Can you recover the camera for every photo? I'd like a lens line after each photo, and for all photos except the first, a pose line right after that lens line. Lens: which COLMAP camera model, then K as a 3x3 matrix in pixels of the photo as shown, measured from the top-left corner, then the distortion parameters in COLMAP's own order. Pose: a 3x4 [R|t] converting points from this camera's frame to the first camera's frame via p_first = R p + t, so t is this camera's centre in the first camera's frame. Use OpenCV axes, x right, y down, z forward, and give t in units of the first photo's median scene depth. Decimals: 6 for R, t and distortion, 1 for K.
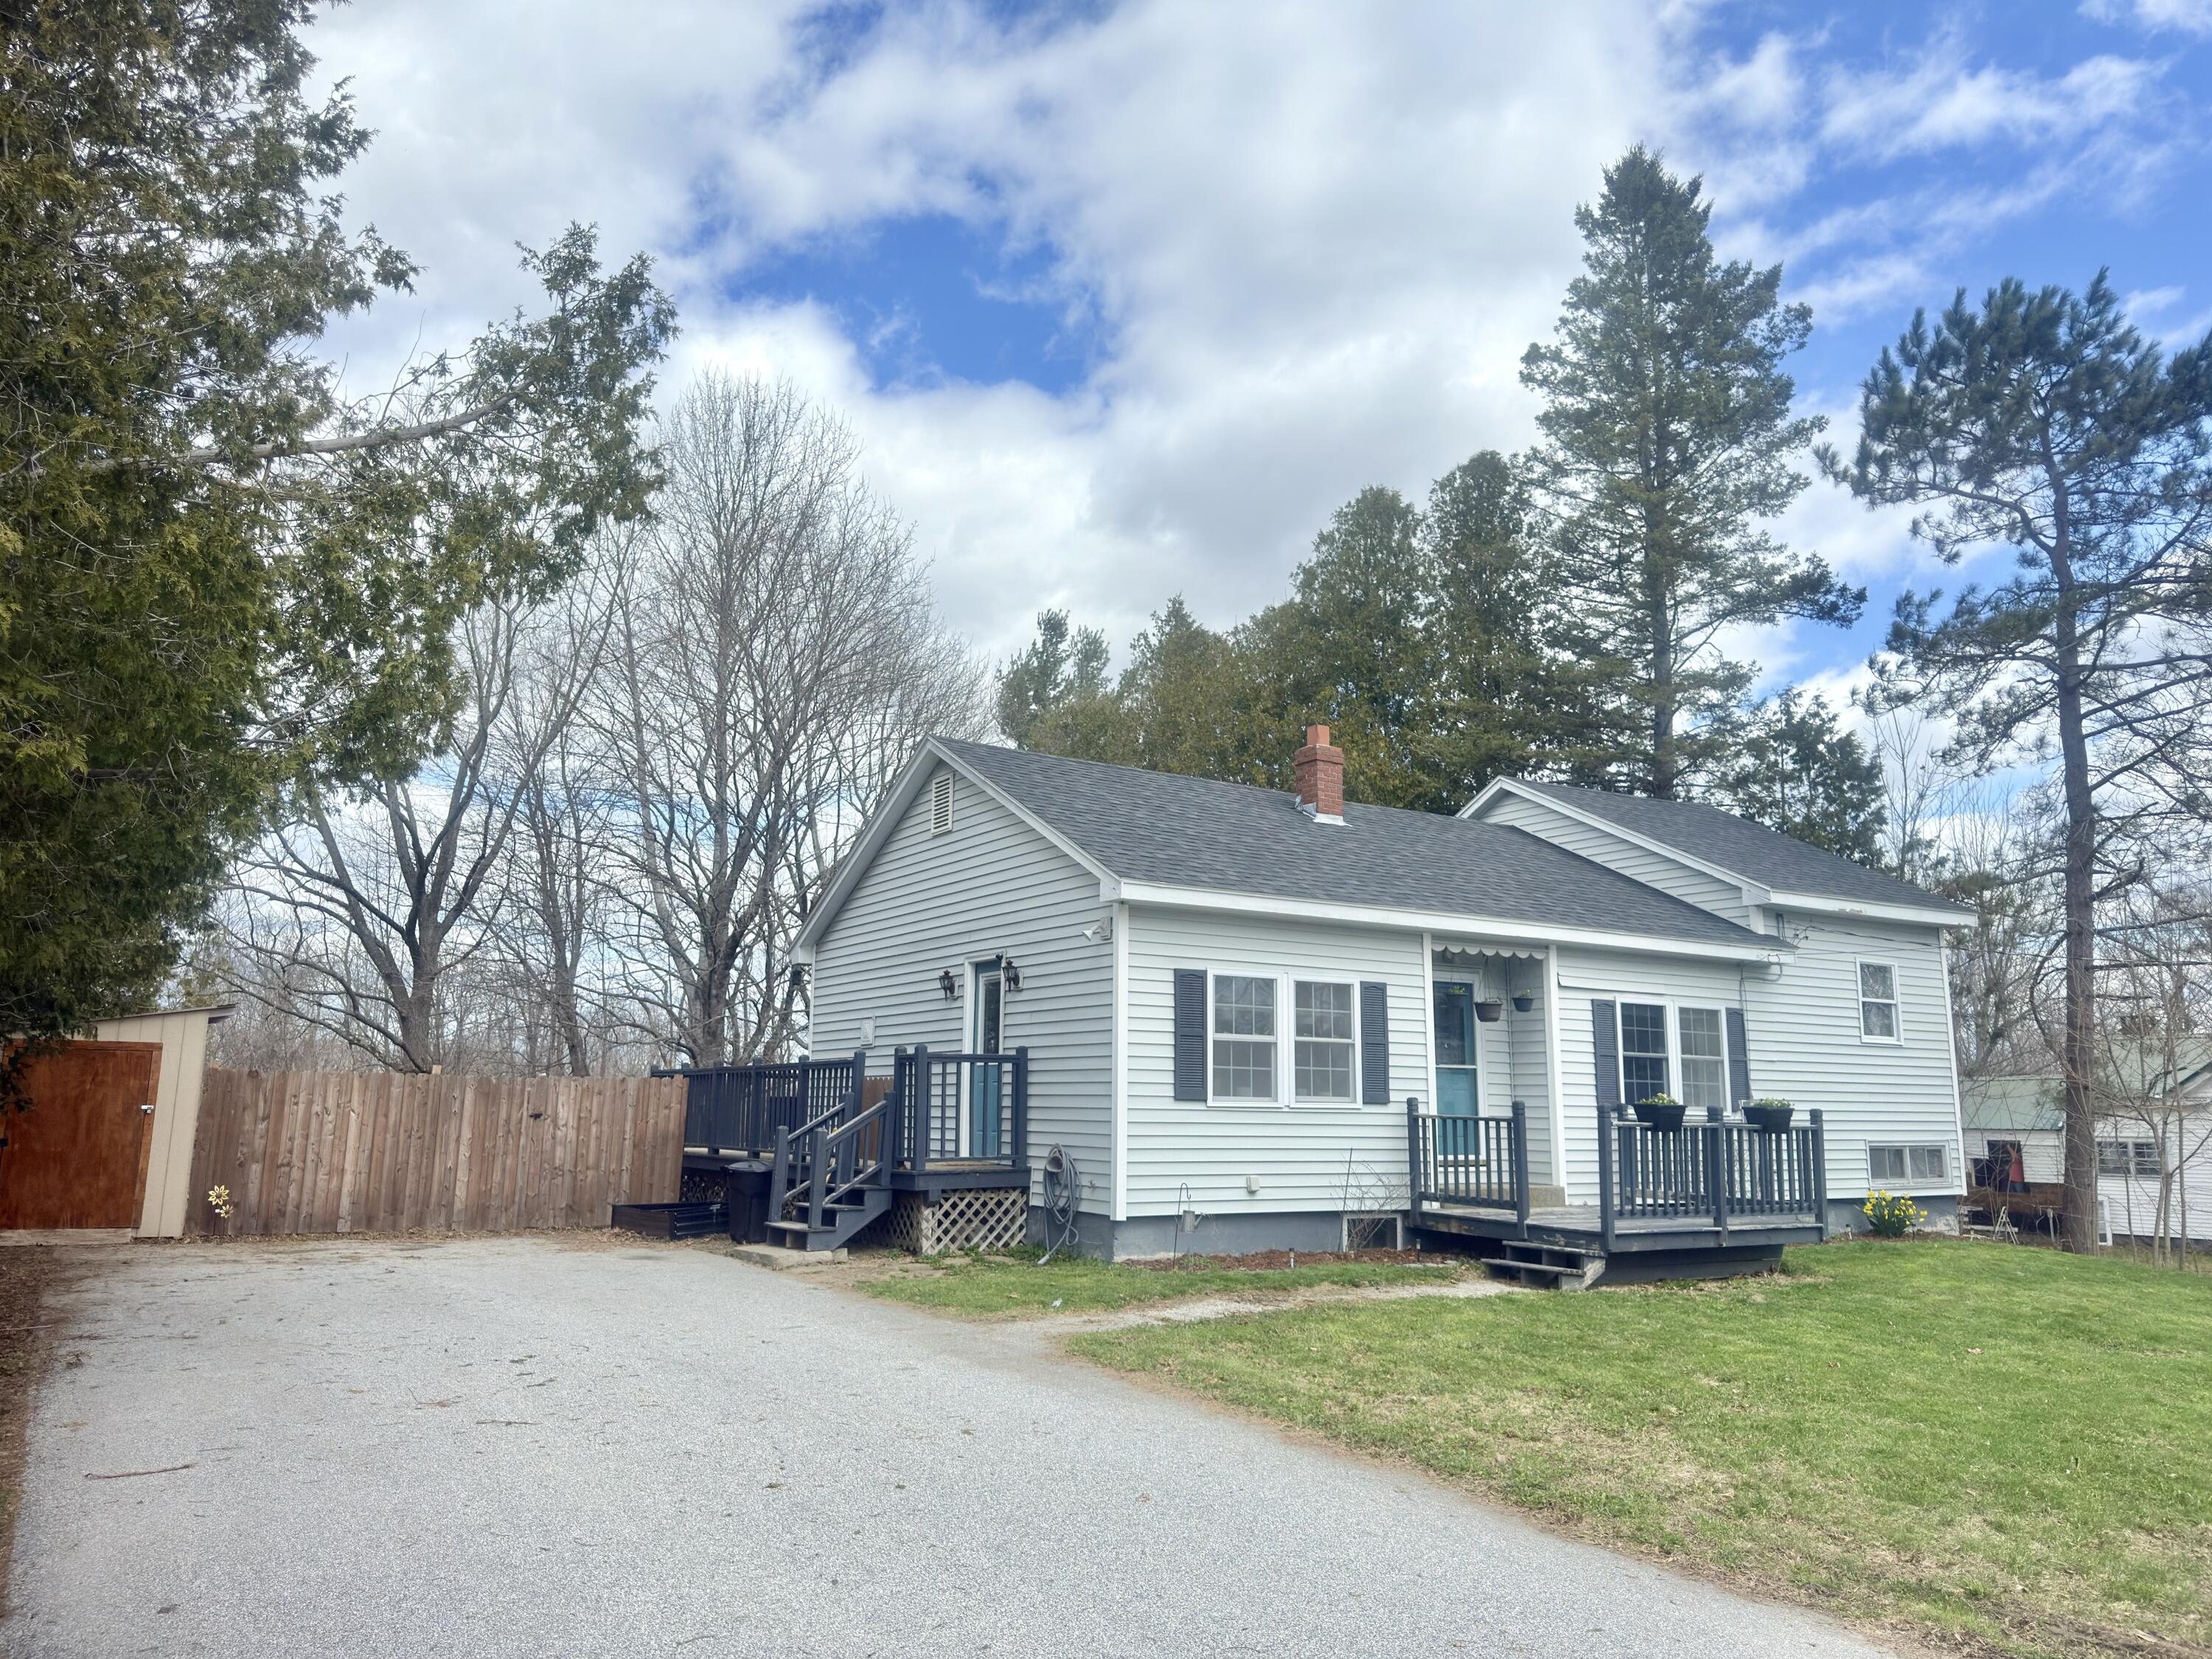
lens RADIAL K [[1546.1, 0, 1098.4], [0, 1546.1, 828.4], [0, 0, 1]] dist [0.059357, -0.052527]
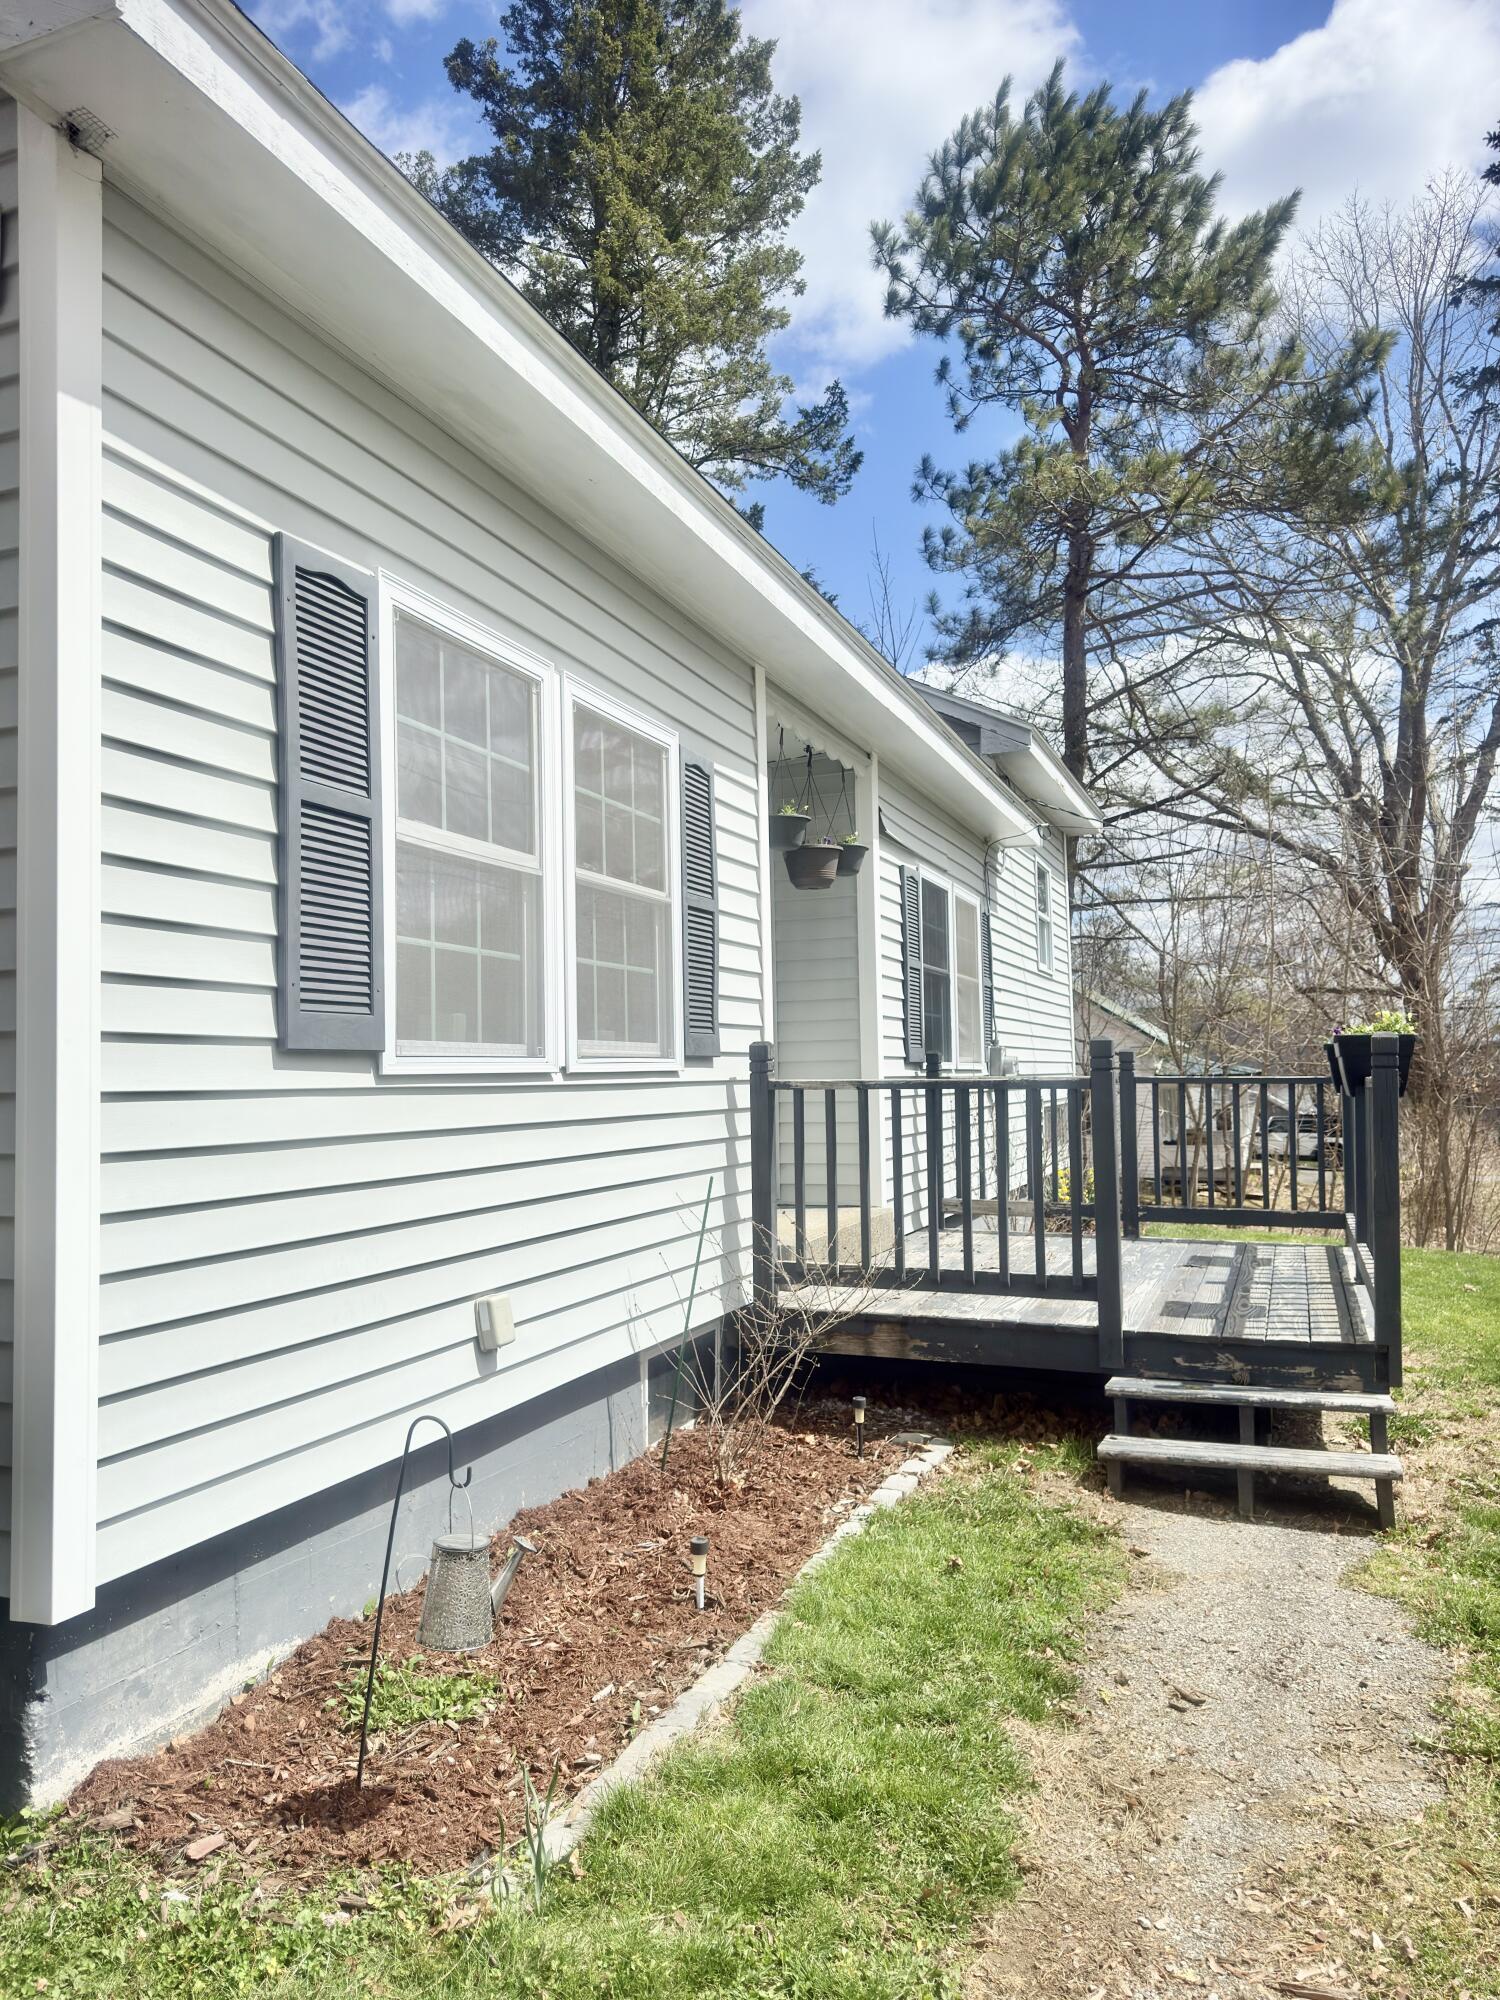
lens RADIAL K [[1397.9, 0, 755.7], [0, 1397.9, 989.0], [0, 0, 1]] dist [0.059357, -0.052527]
pose [[0.794098, 0.008796, 0.607727, -0.027074], [-0.074746, 0.993718, 0.083286, 0.131914], [-0.603176, -0.111563, 0.789767, 0.728212]]
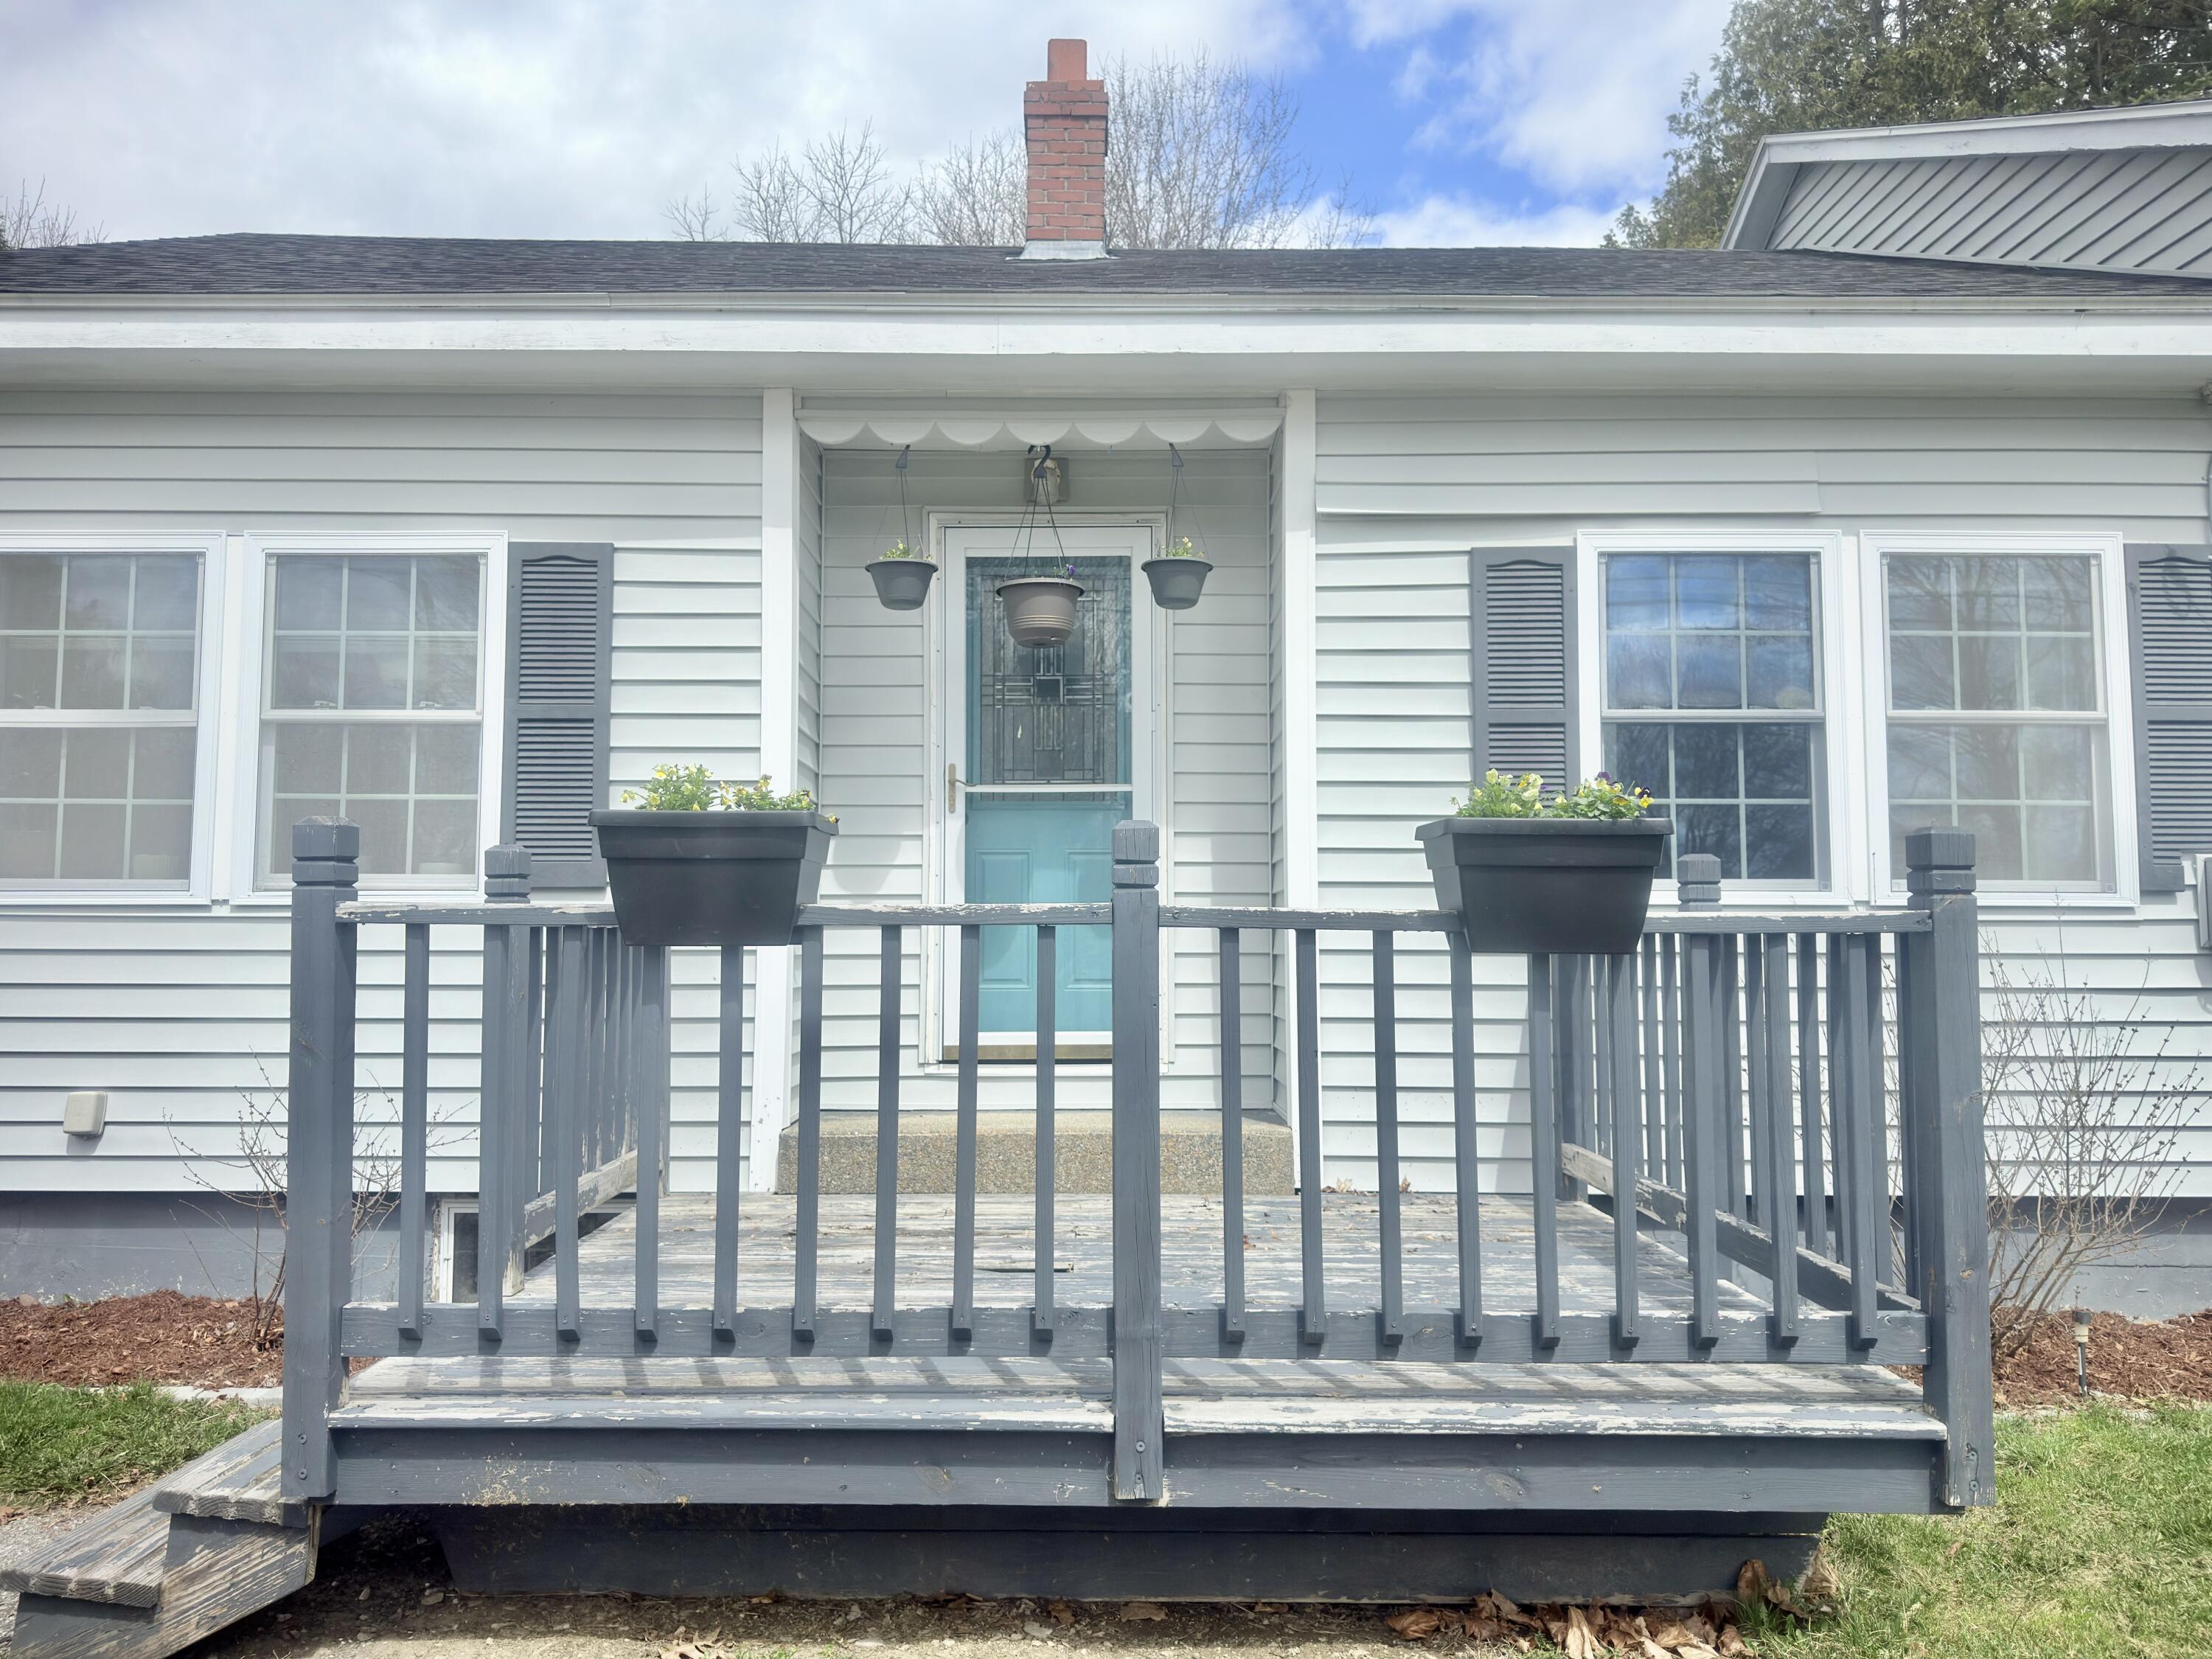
lens RADIAL K [[1546.1, 0, 1102.9], [0, 1546.1, 831.4], [0, 0, 1]] dist [0.059357, -0.052527]
pose [[0.845914, -0.053577, -0.530622, 0.476907], [0.101764, 0.992876, 0.061981, 0.159009], [0.523521, -0.106429, 0.845339, 0.790685]]
